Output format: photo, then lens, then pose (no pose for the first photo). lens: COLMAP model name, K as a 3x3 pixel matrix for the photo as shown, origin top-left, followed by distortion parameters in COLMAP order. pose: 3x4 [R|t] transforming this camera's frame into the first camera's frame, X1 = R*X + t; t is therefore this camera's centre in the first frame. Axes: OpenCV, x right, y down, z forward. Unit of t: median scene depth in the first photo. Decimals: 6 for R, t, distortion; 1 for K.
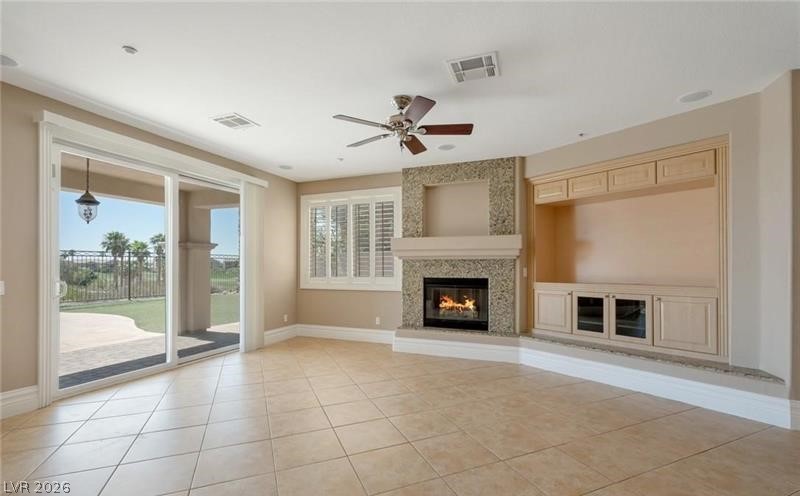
lens RADIAL K [[361.3, 0, 398.5], [0, 361.3, 263.6], [0, 0, 1]] dist [-0.000388, 0.000113]
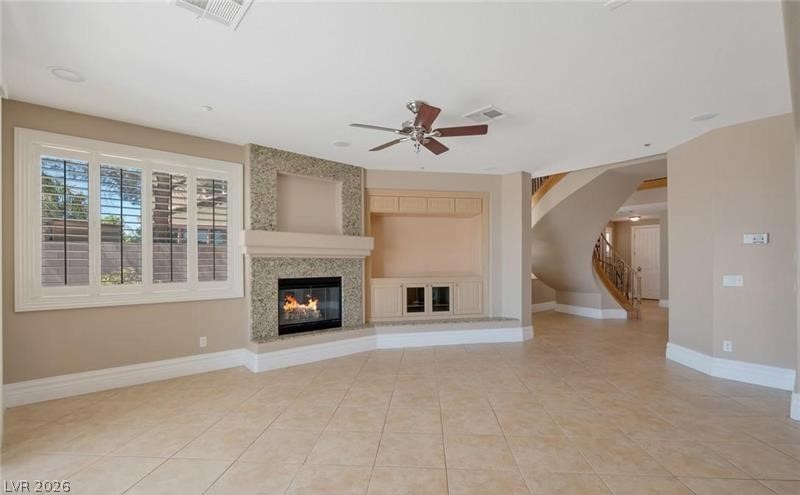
lens RADIAL K [[361.3, 0, 394.7], [0, 361.3, 264.6], [0, 0, 1]] dist [-0.000388, 0.000113]
pose [[0.450338, -0.006377, 0.892836, -0.621235], [-0.002809, 0.999959, 0.008559, -0.003575], [-0.892854, -0.006363, 0.450301, 0.394022]]
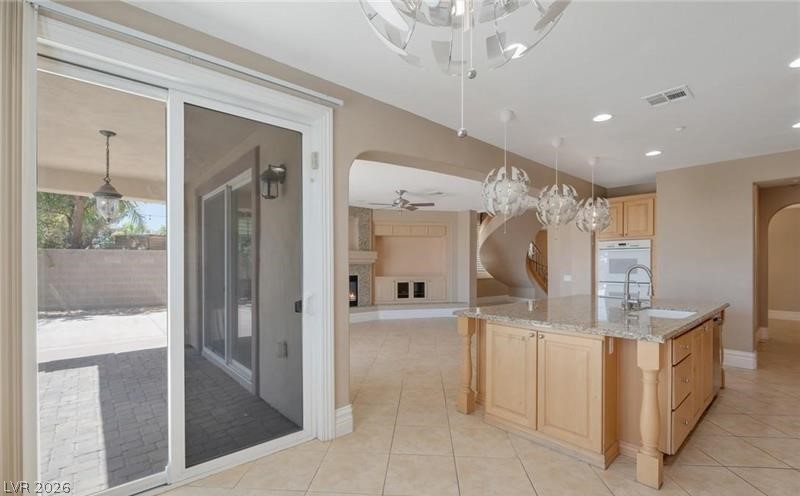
lens RADIAL K [[361.3, 0, 397.3], [0, 361.3, 264.5], [0, 0, 1]] dist [-0.000388, 0.000113]
pose [[0.438372, -0.001501, 0.898792, -1.234100], [-0.006778, 0.999965, 0.004975, -0.021638], [-0.898768, -0.008273, 0.438347, 0.070514]]
